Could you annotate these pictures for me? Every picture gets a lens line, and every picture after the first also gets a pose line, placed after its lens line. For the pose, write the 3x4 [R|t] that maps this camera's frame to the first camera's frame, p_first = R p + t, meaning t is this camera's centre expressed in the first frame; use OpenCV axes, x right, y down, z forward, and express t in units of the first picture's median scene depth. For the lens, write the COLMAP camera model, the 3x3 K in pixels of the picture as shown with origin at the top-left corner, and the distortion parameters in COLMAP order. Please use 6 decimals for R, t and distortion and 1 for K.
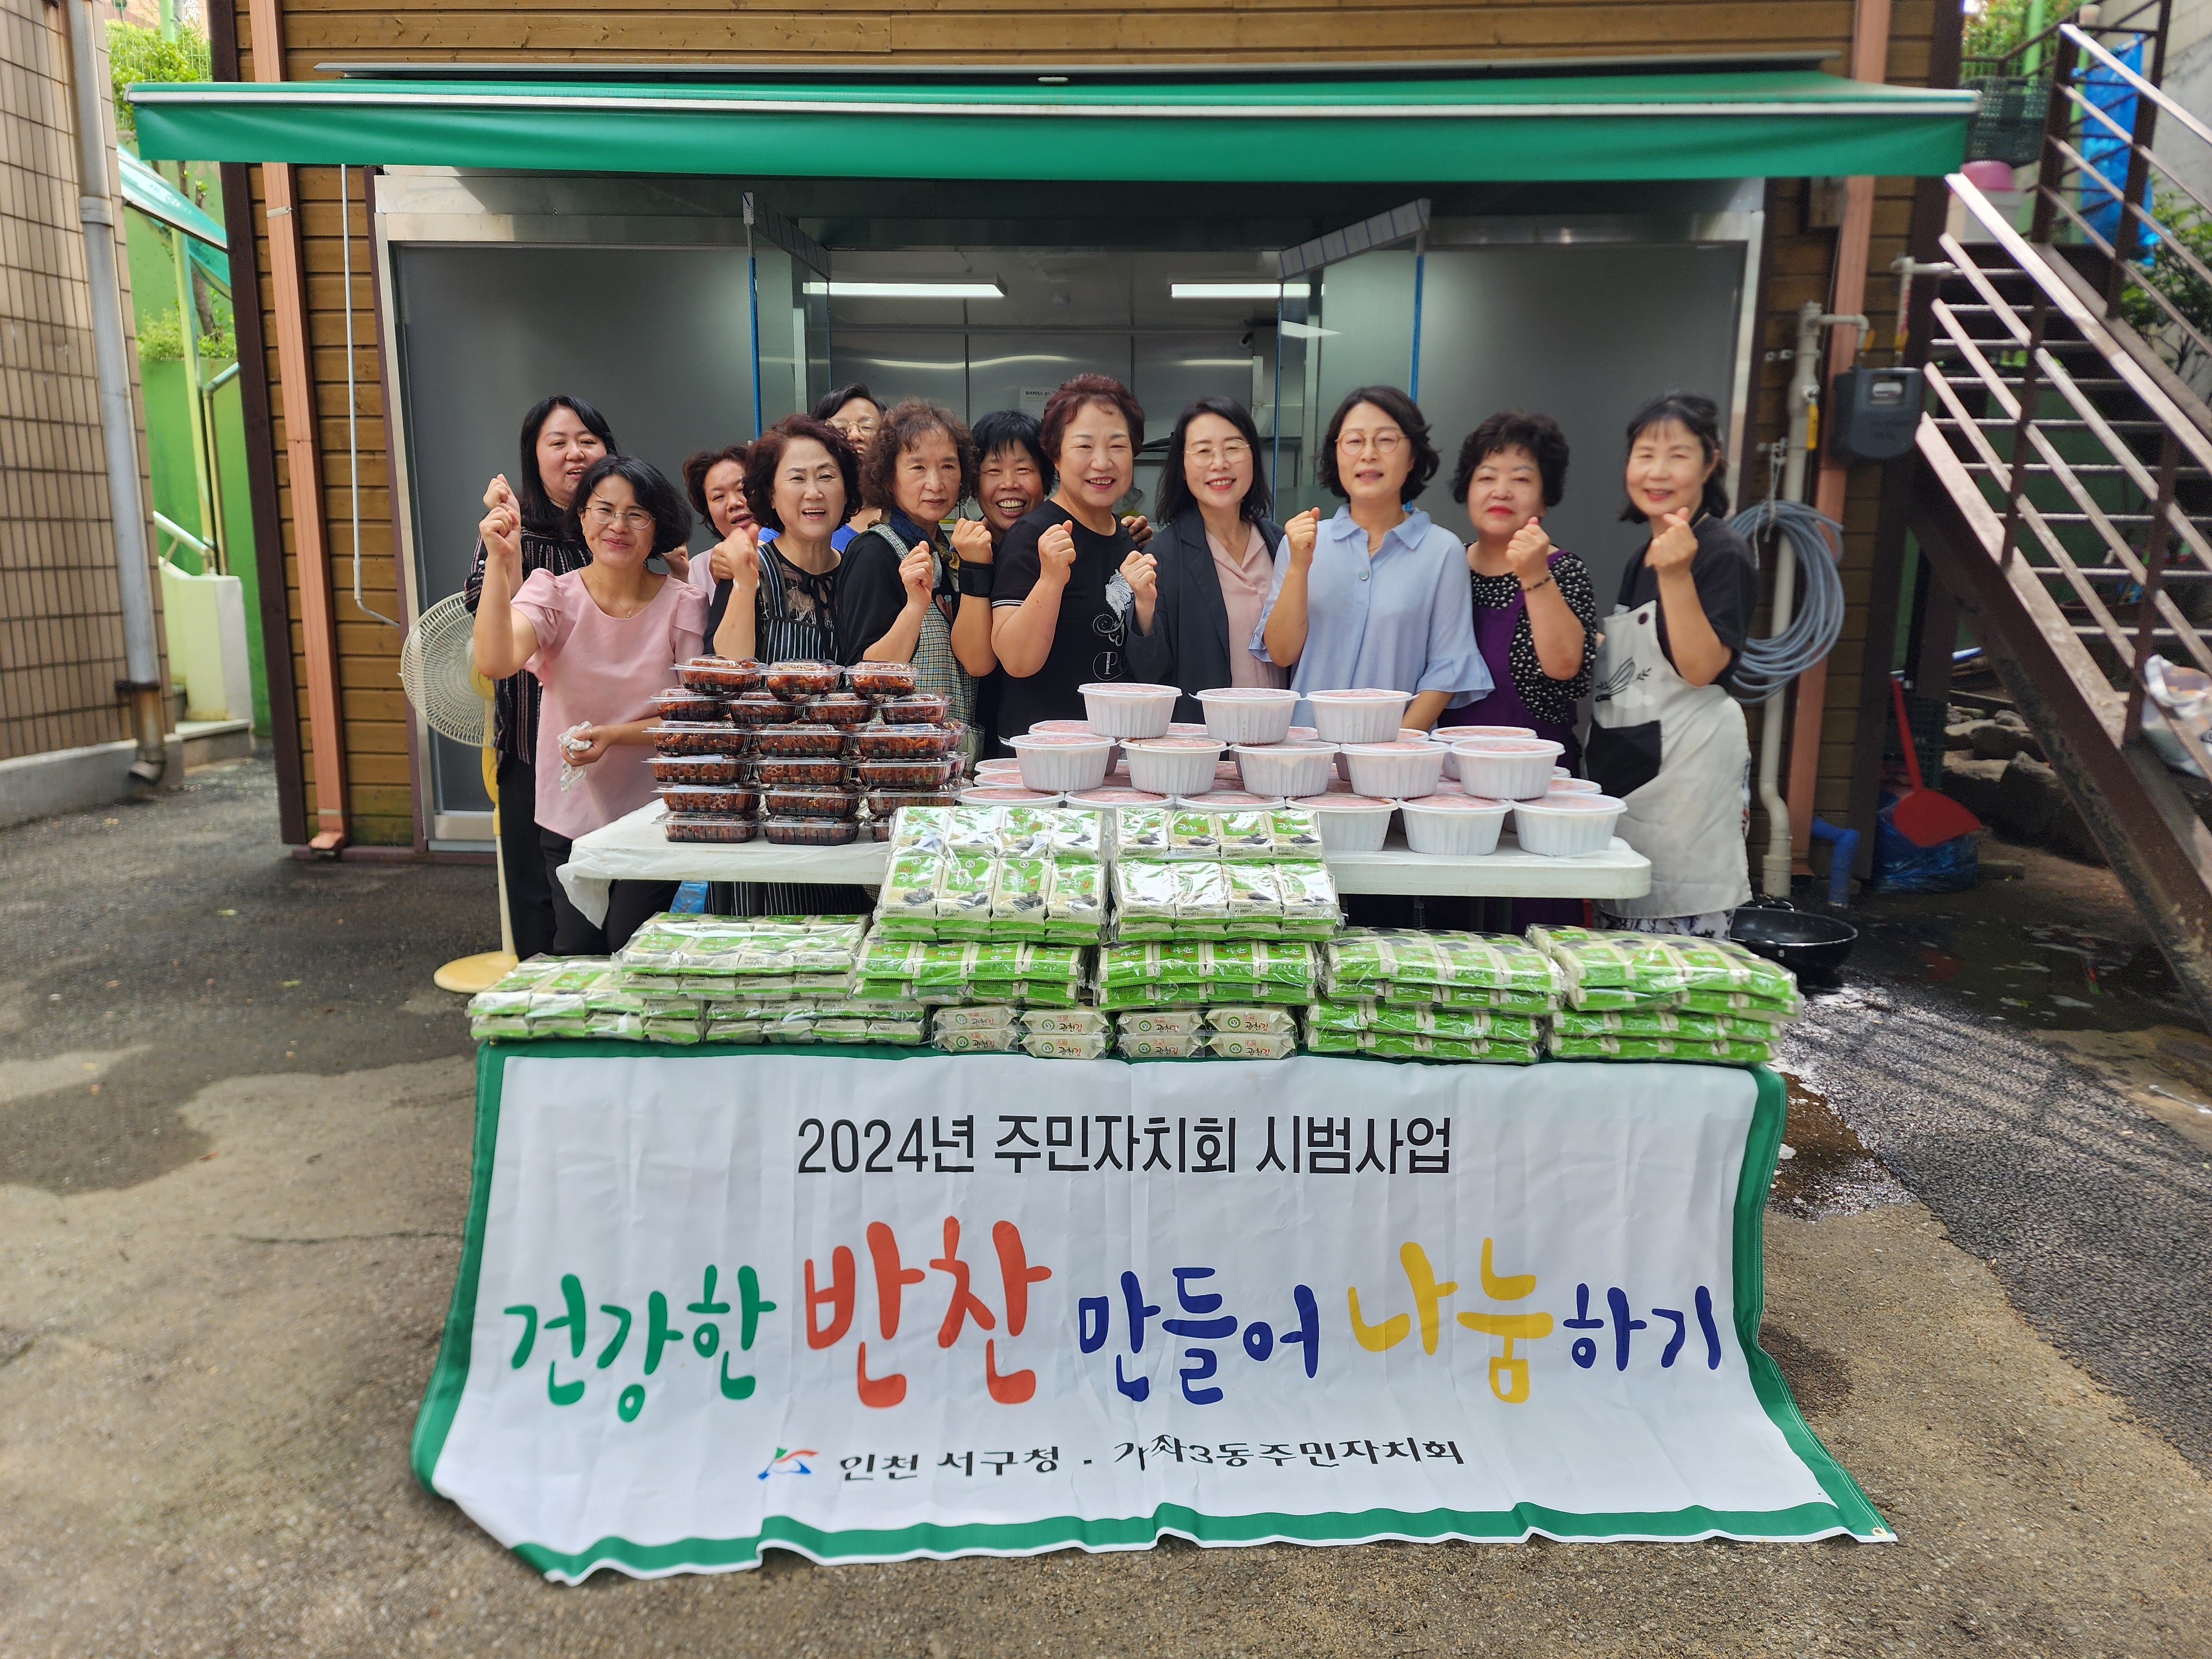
lens RADIAL K [[1476.8, 0, 1113.5], [0, 1476.8, 848.5], [0, 0, 1]] dist [0.015651, -0.028067]
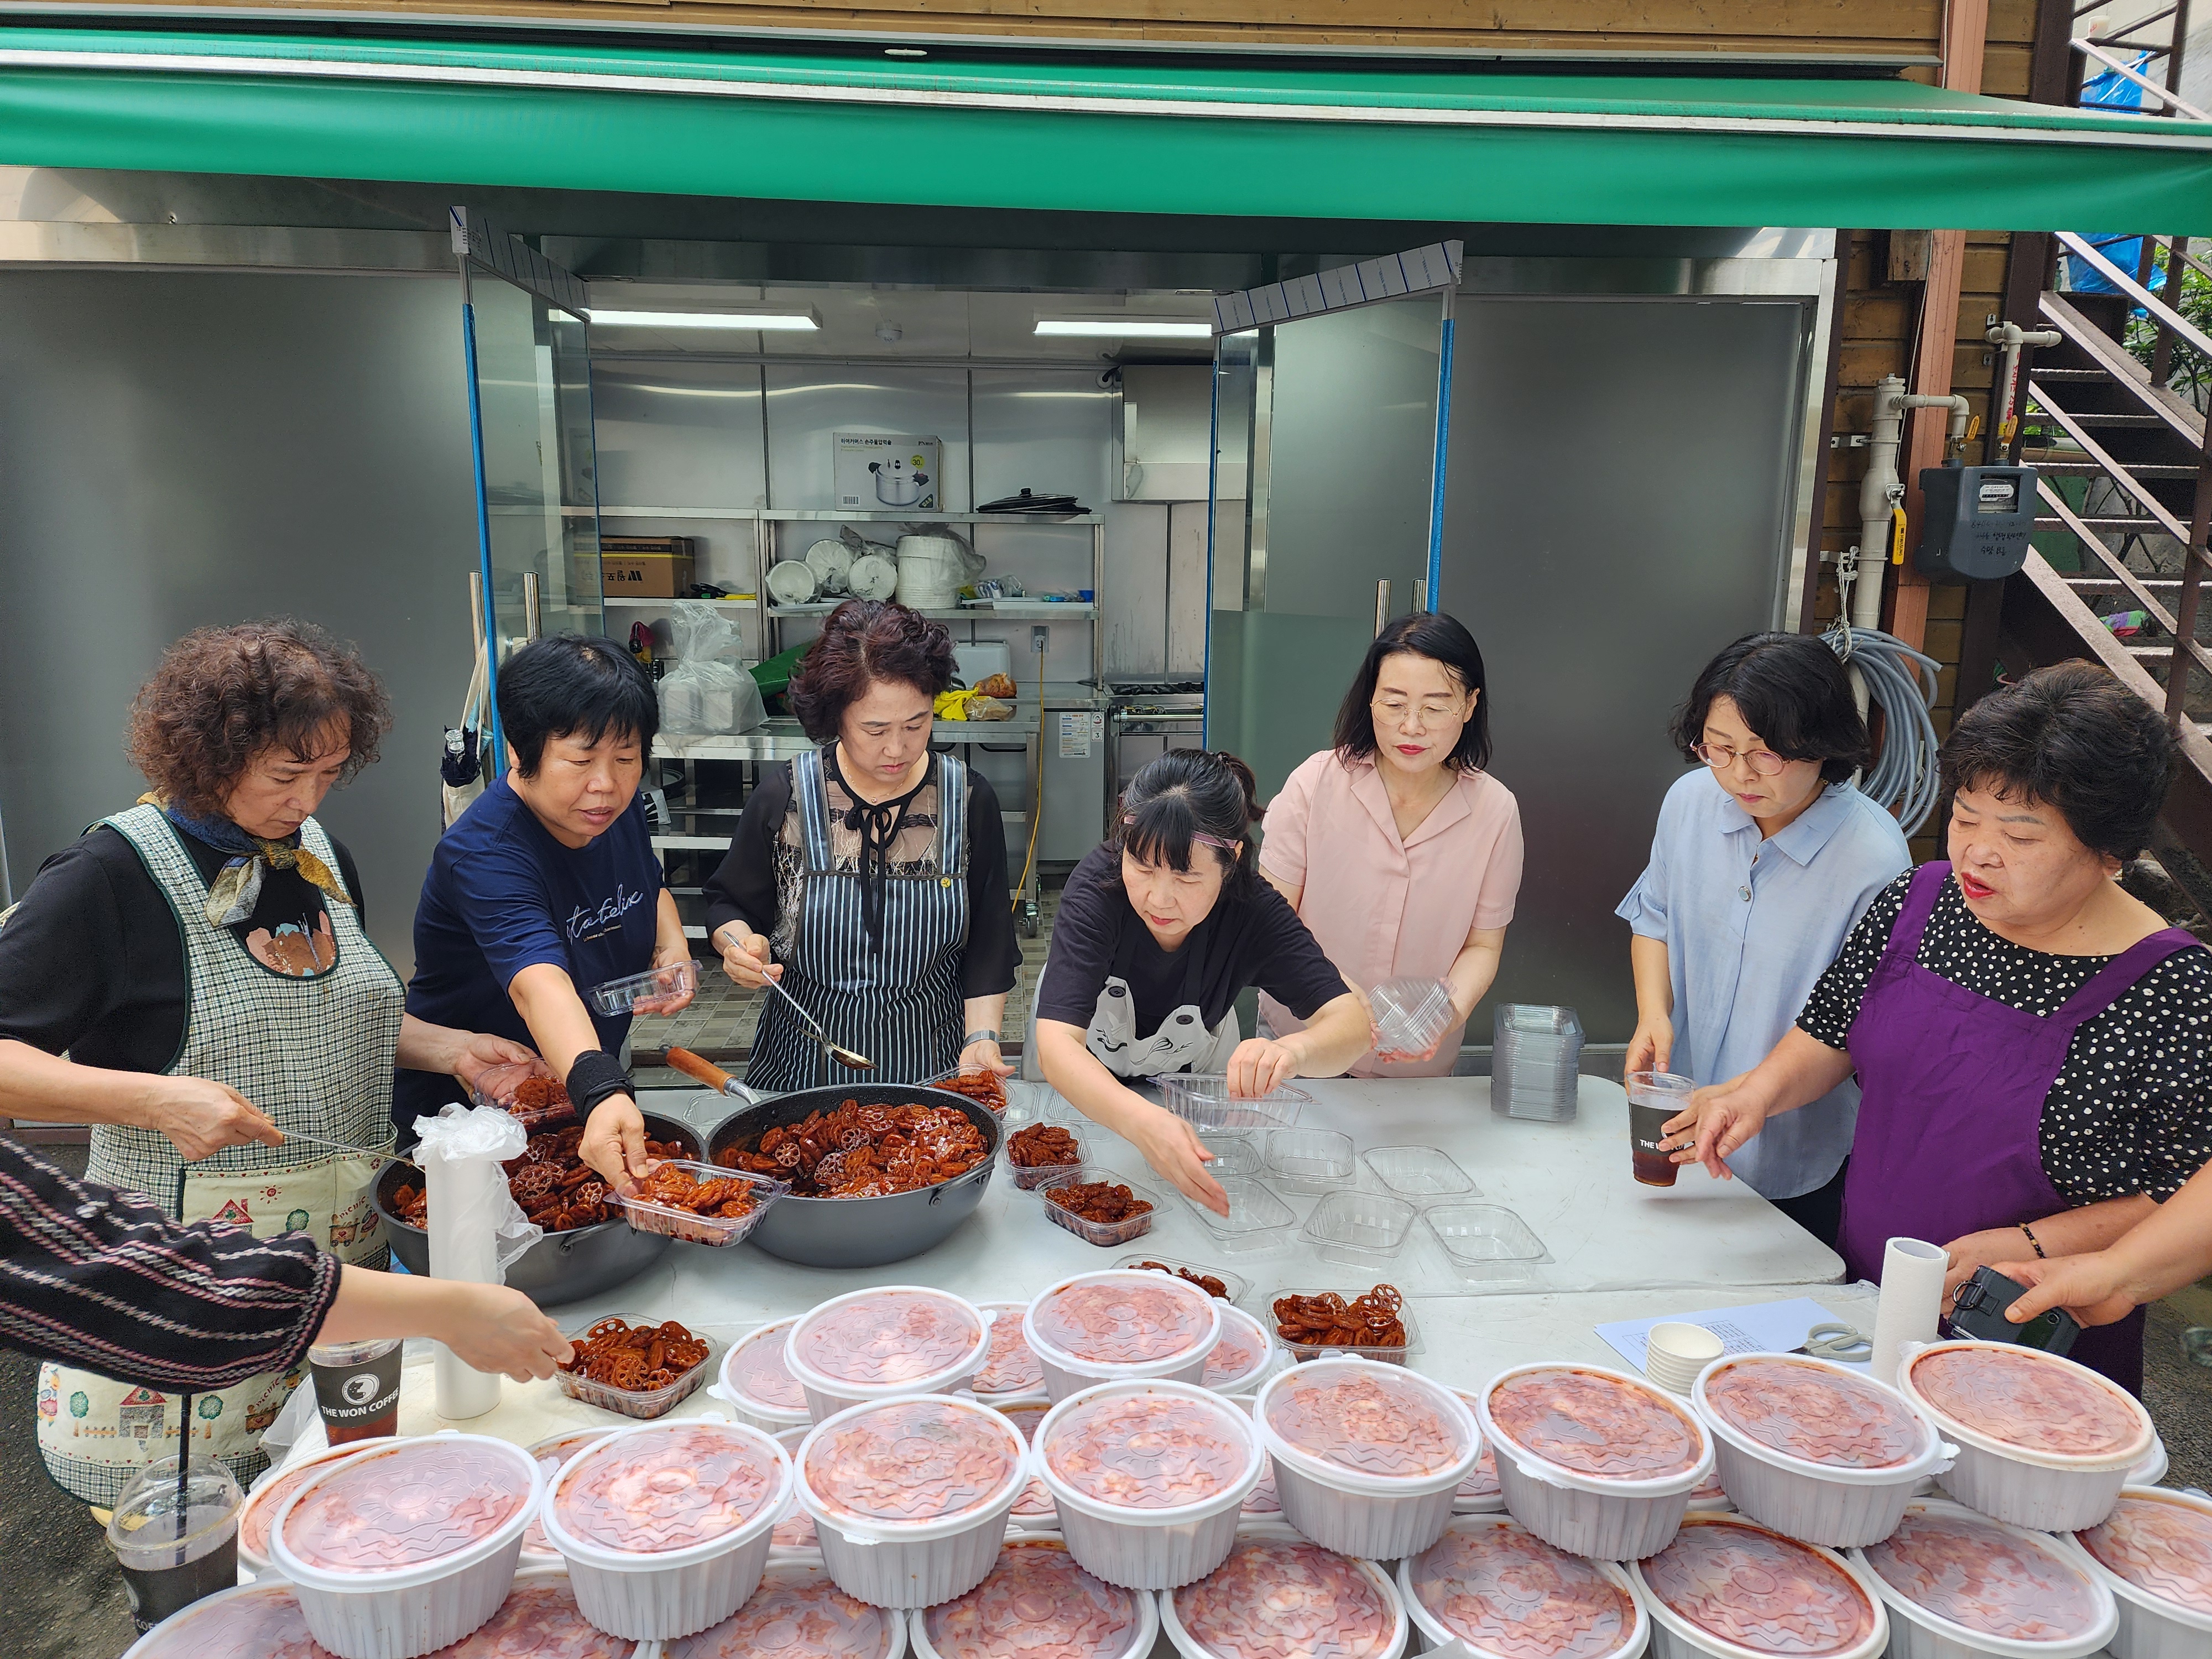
lens RADIAL K [[1476.8, 0, 1104.3], [0, 1476.8, 835.4], [0, 0, 1]] dist [0.015651, -0.028067]
pose [[0.990001, -0.032528, 0.137260, -0.054259], [0.032307, 0.999471, 0.003840, -0.137585], [-0.137313, 0.000633, 0.990528, 0.271569]]
